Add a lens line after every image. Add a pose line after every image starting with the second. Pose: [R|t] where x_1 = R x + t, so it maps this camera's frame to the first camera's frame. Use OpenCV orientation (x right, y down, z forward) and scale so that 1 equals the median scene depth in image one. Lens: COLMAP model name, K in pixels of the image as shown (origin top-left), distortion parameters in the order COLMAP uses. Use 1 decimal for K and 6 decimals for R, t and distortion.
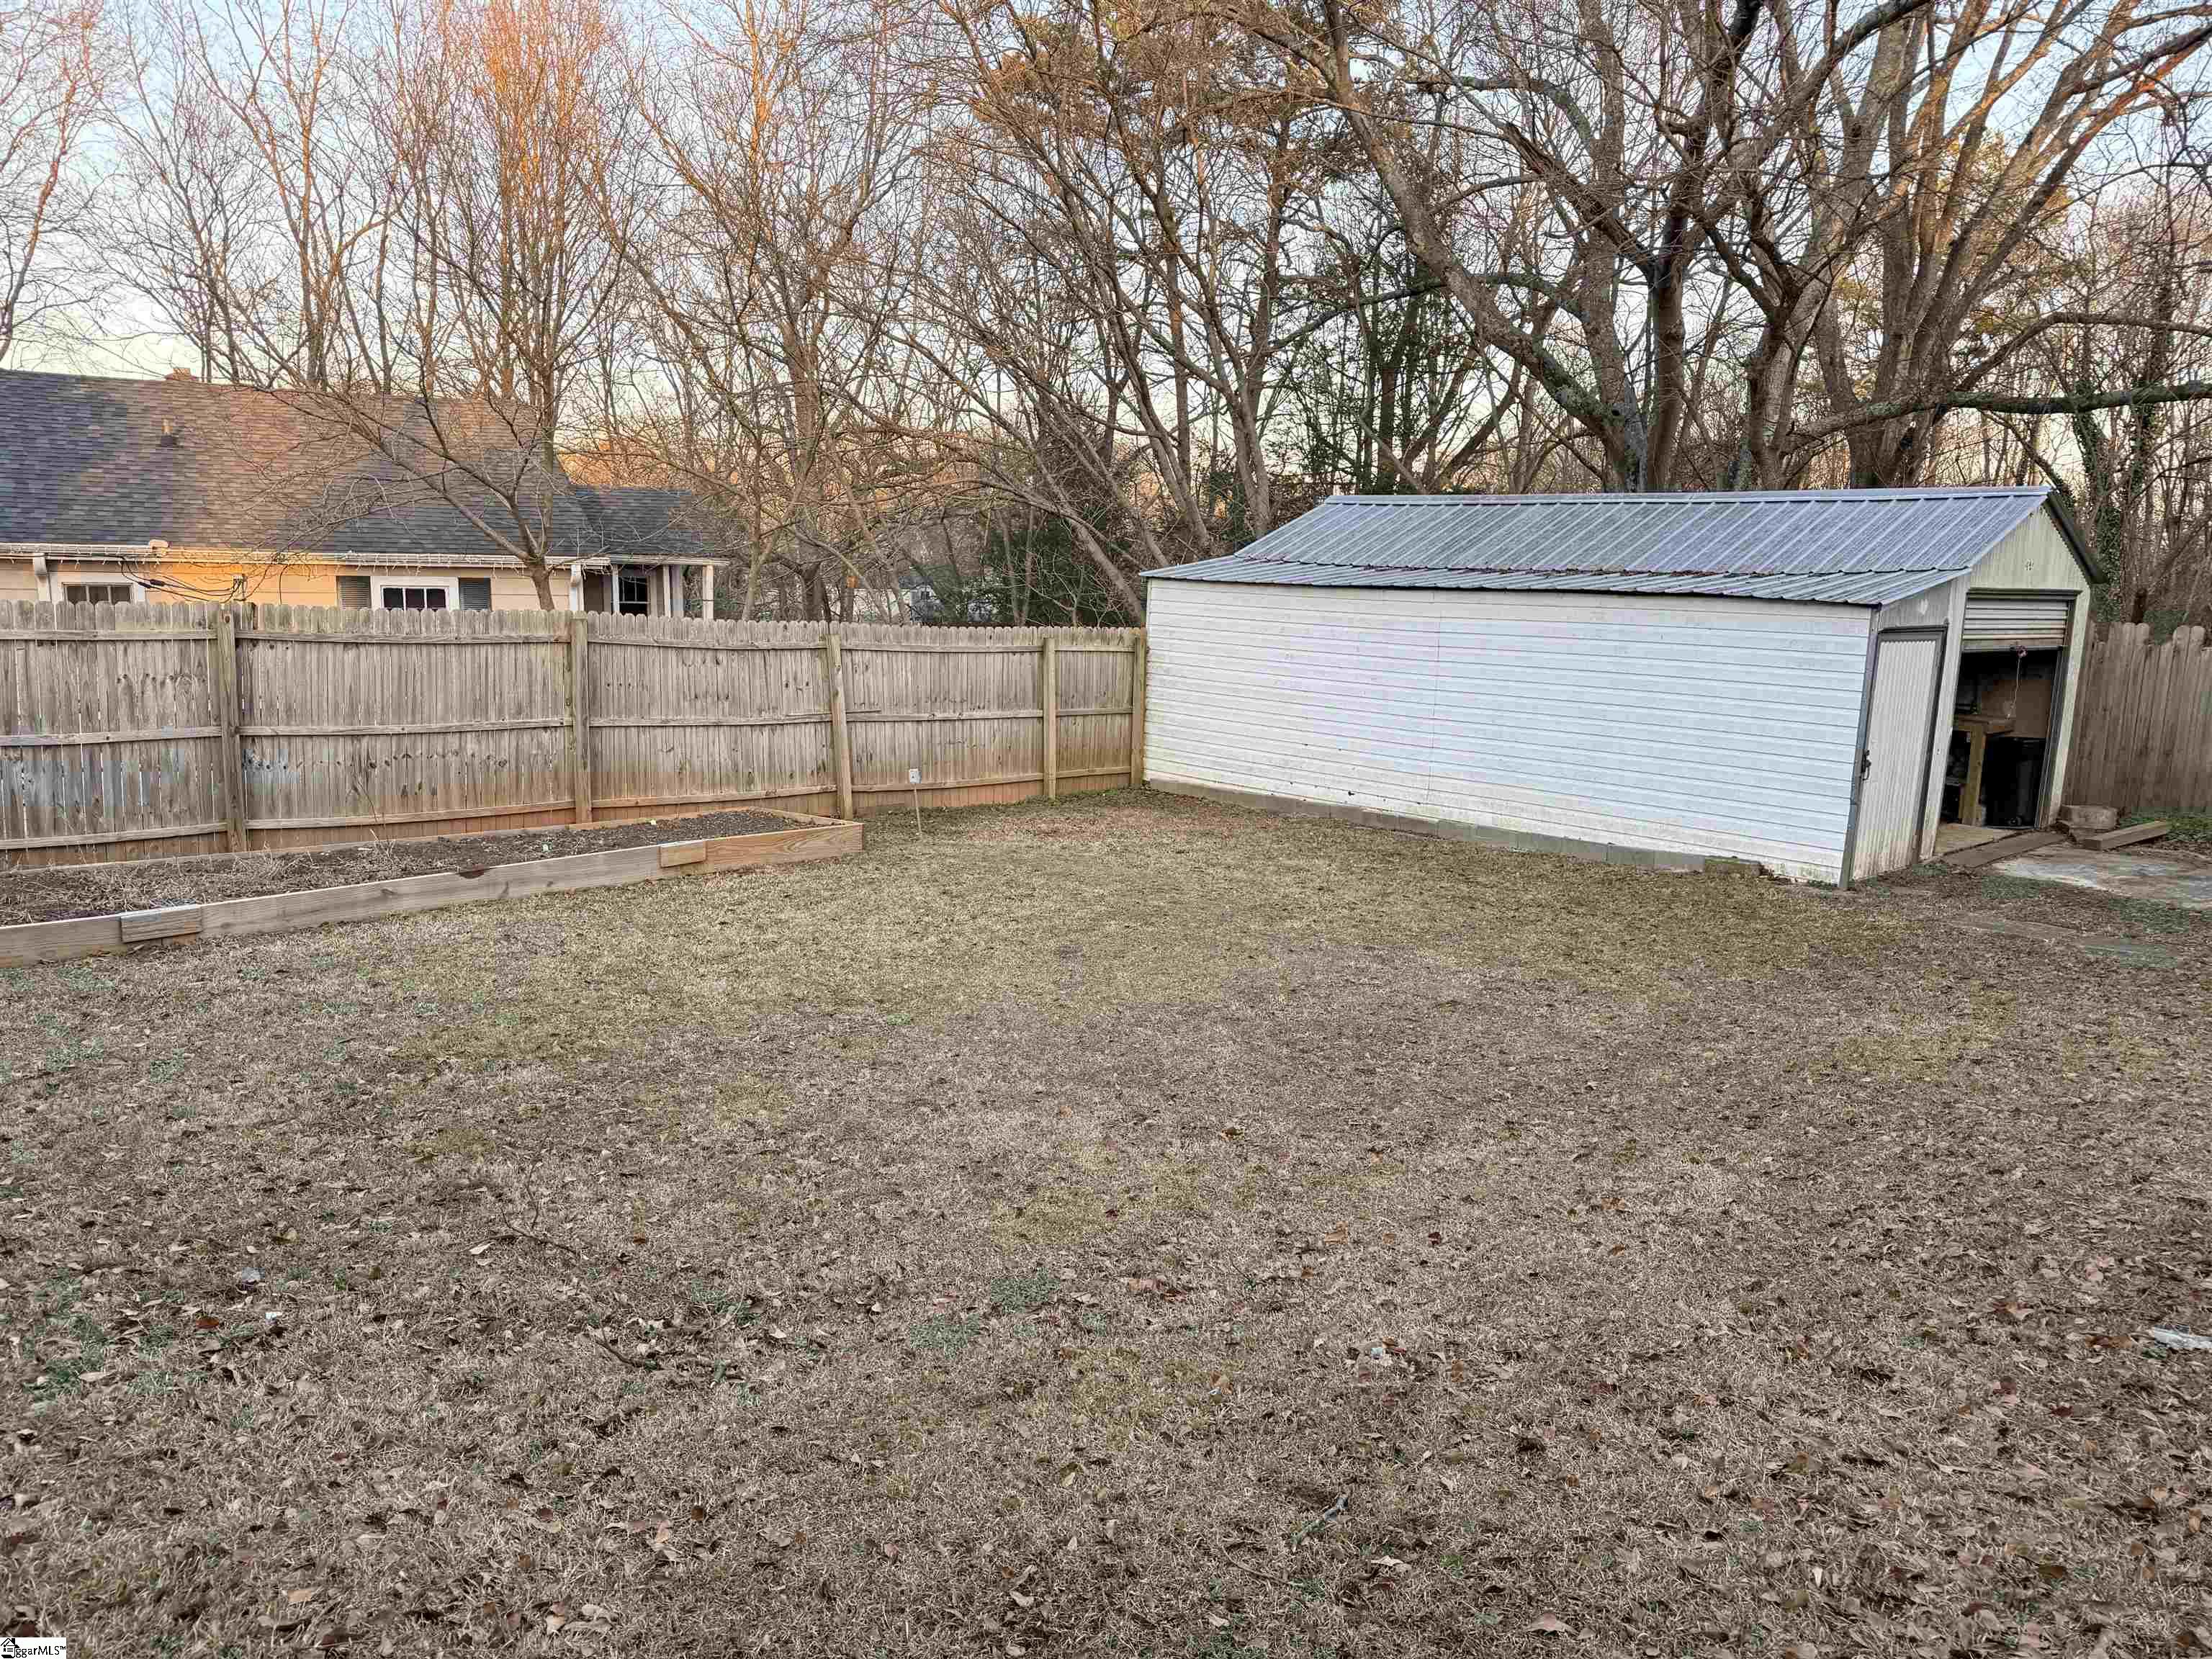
lens RADIAL K [[1540.6, 0, 1096.9], [0, 1540.6, 841.7], [0, 0, 1]] dist [0.122627, -0.205207]
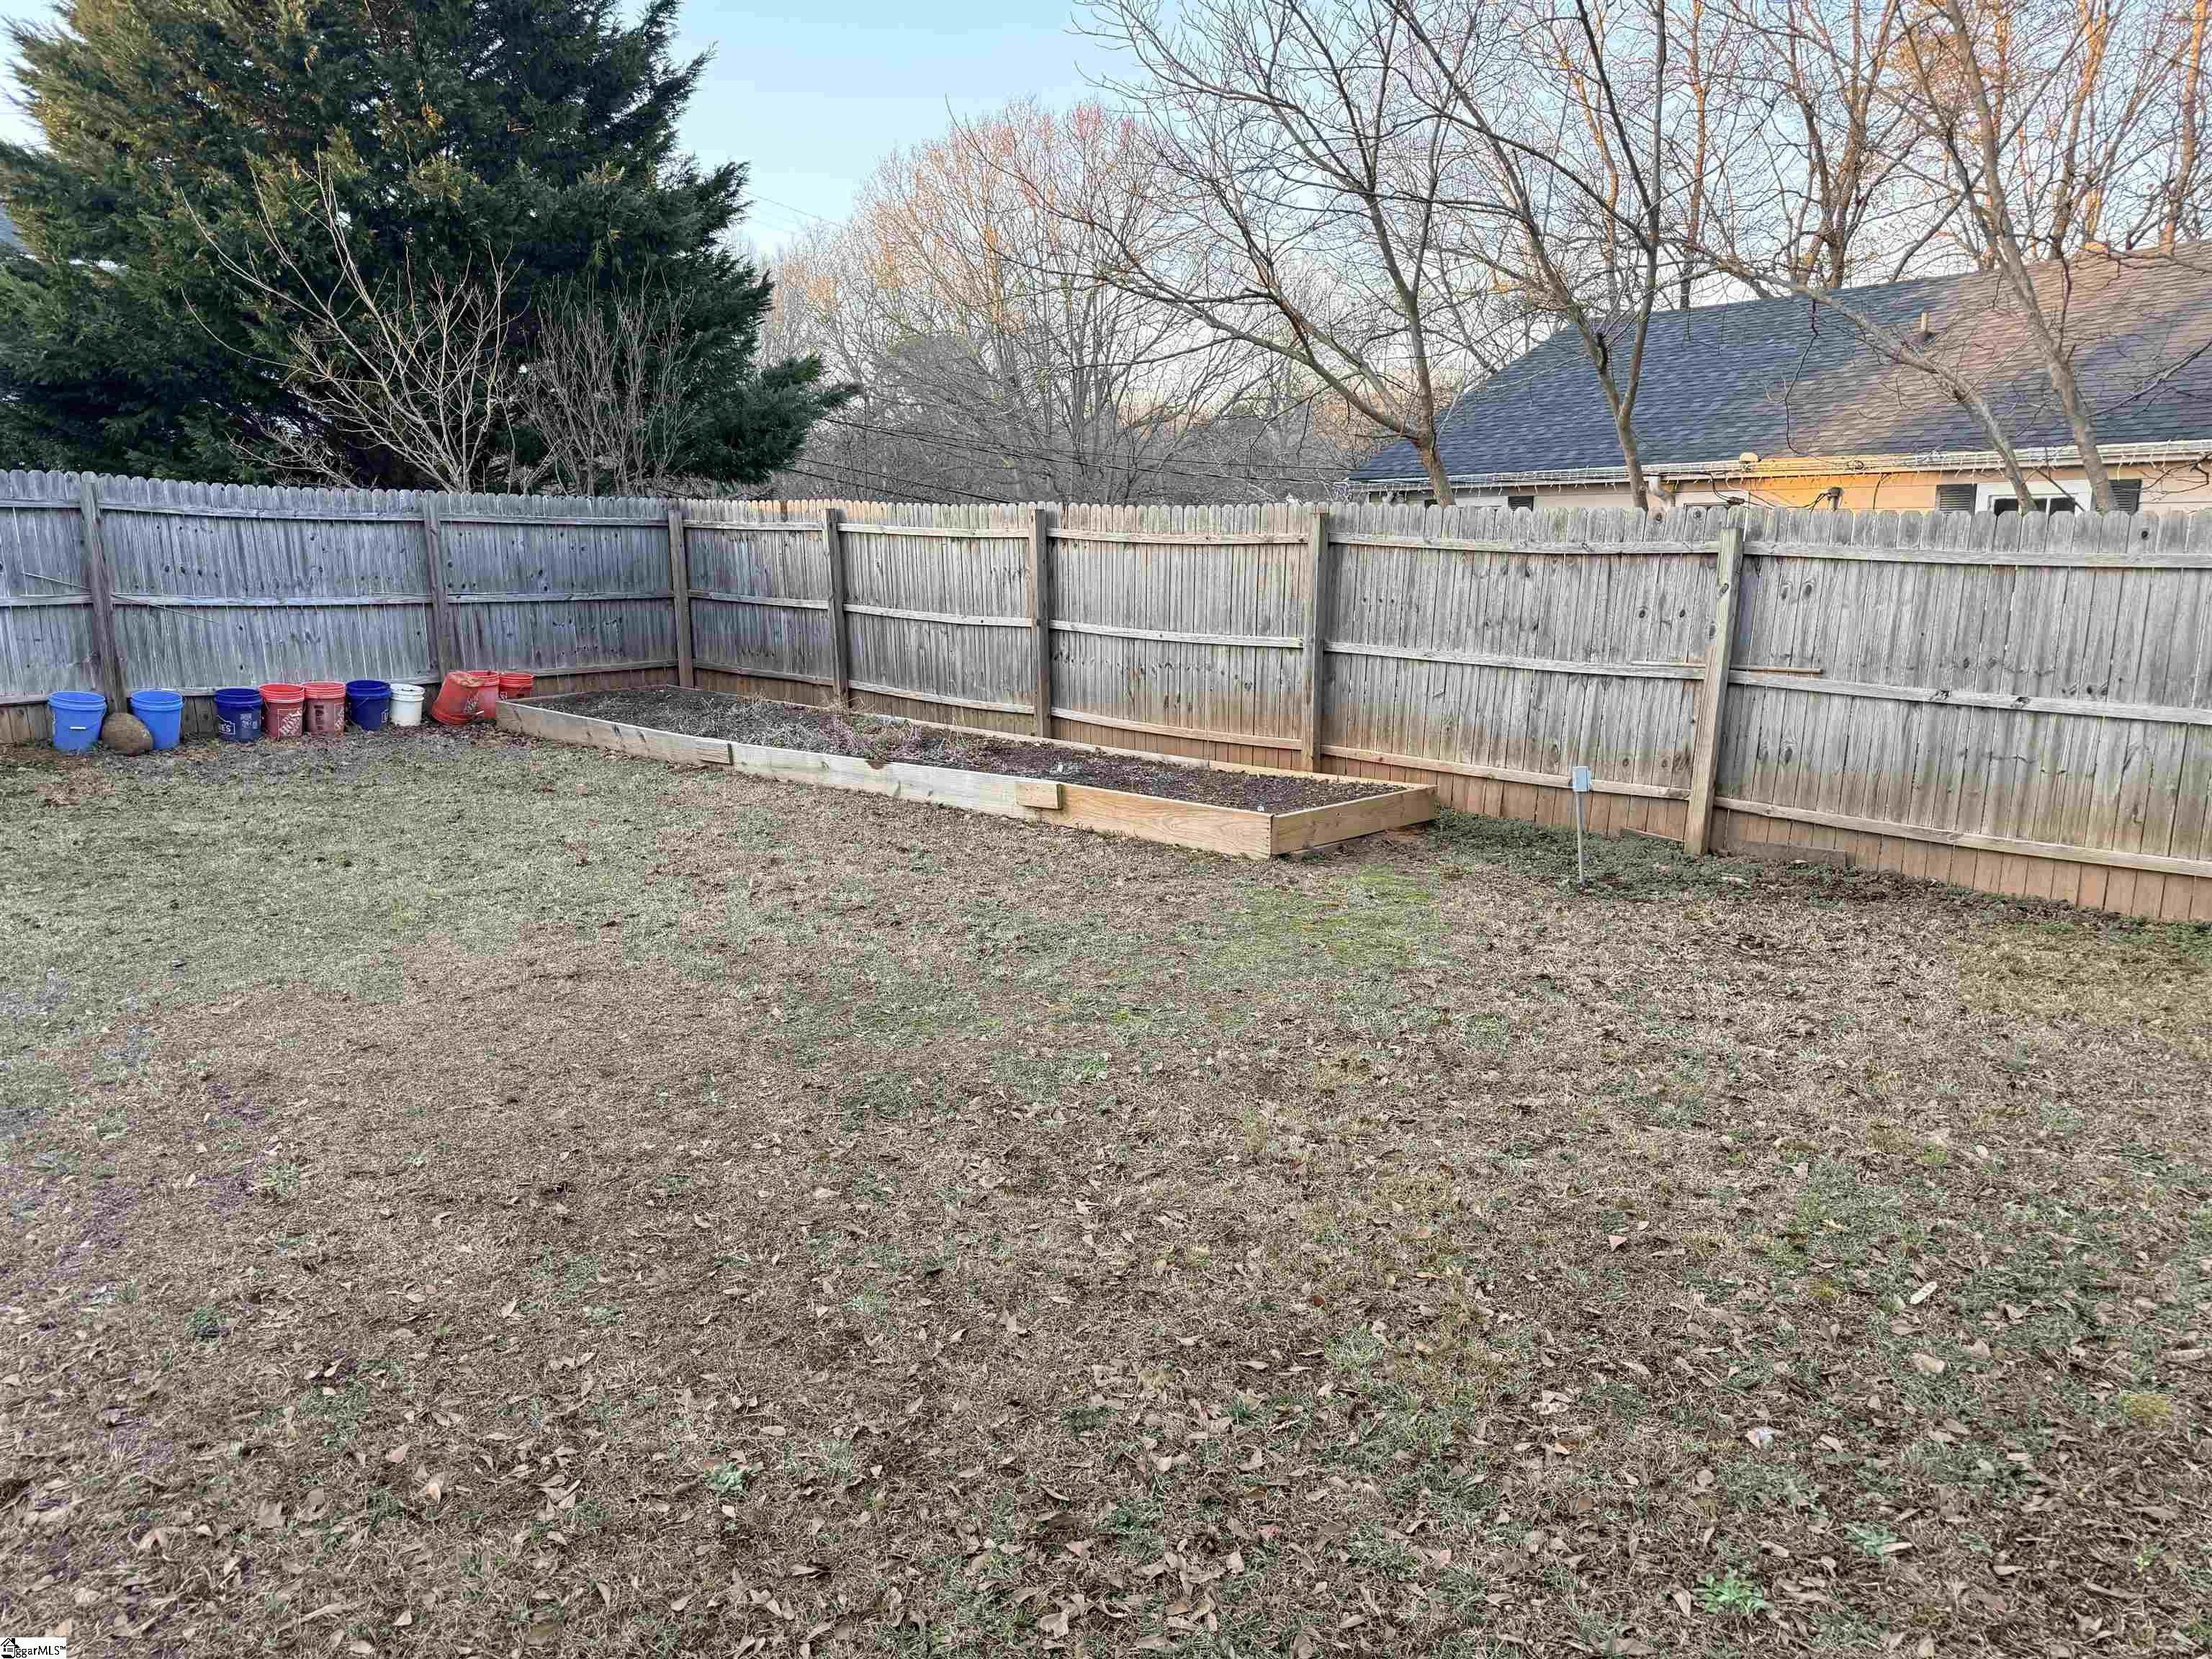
lens RADIAL K [[1501.0, 0, 1106.0], [0, 1501.0, 829.5], [0, 0, 1]] dist [0.124133, -0.186389]
pose [[0.030599, 0.171840, -0.984650, 0.401994], [-0.153353, 0.974255, 0.165260, -0.086841], [0.987698, 0.145942, 0.056164, 0.781349]]
